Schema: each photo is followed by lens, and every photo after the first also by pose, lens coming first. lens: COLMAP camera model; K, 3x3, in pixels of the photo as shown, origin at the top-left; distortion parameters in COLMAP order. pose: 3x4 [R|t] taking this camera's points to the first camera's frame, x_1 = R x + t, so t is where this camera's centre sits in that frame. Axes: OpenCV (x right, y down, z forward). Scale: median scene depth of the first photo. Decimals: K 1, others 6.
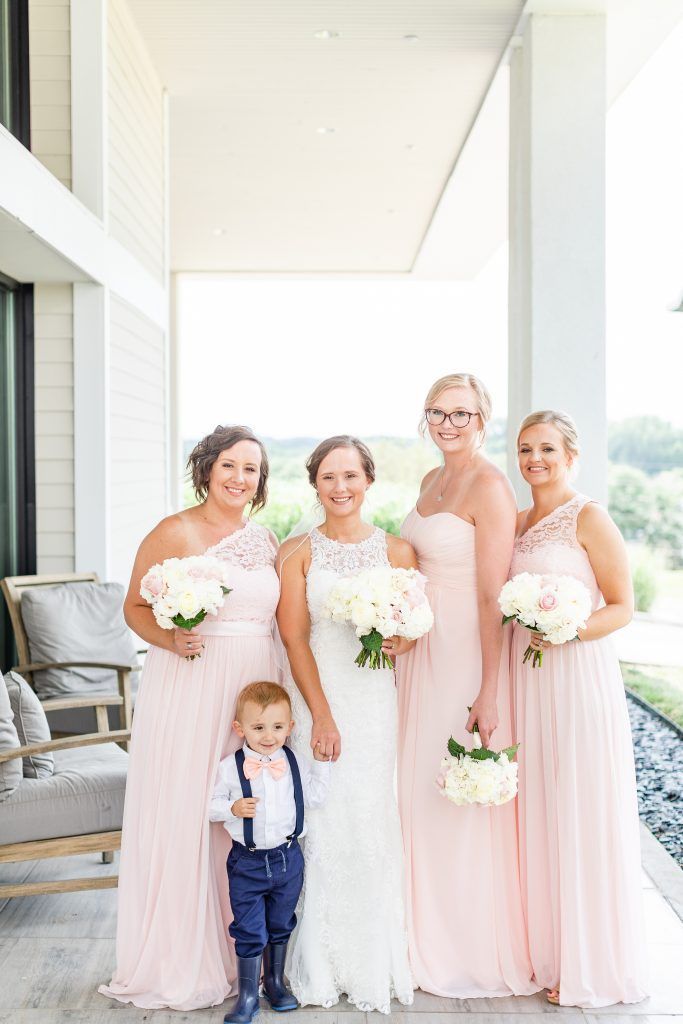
lens RADIAL K [[1613.6, 0, 341.5], [0, 1613.6, 512.0], [0, 0, 1]] dist [0.016078, 0.070698]
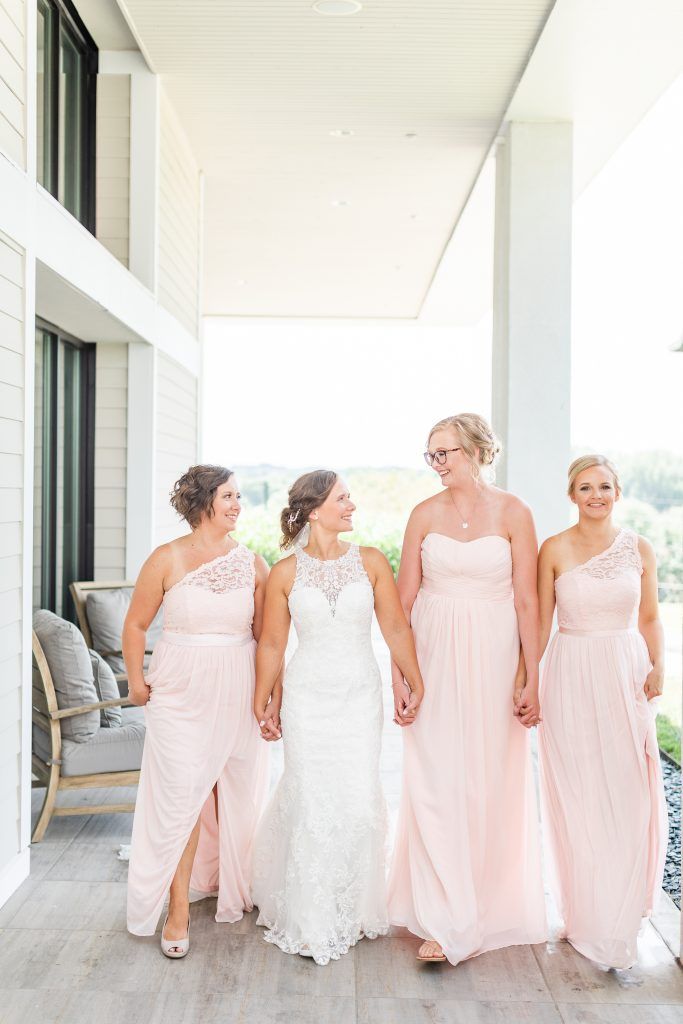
lens RADIAL K [[1613.6, 0, 341.5], [0, 1613.6, 512.0], [0, 0, 1]] dist [0.016078, 0.070698]
pose [[0.999871, 0.014165, -0.007538, 0.005553], [-0.014304, 0.999722, -0.018729, 0.005979], [0.007270, 0.018834, 0.999796, -0.210056]]
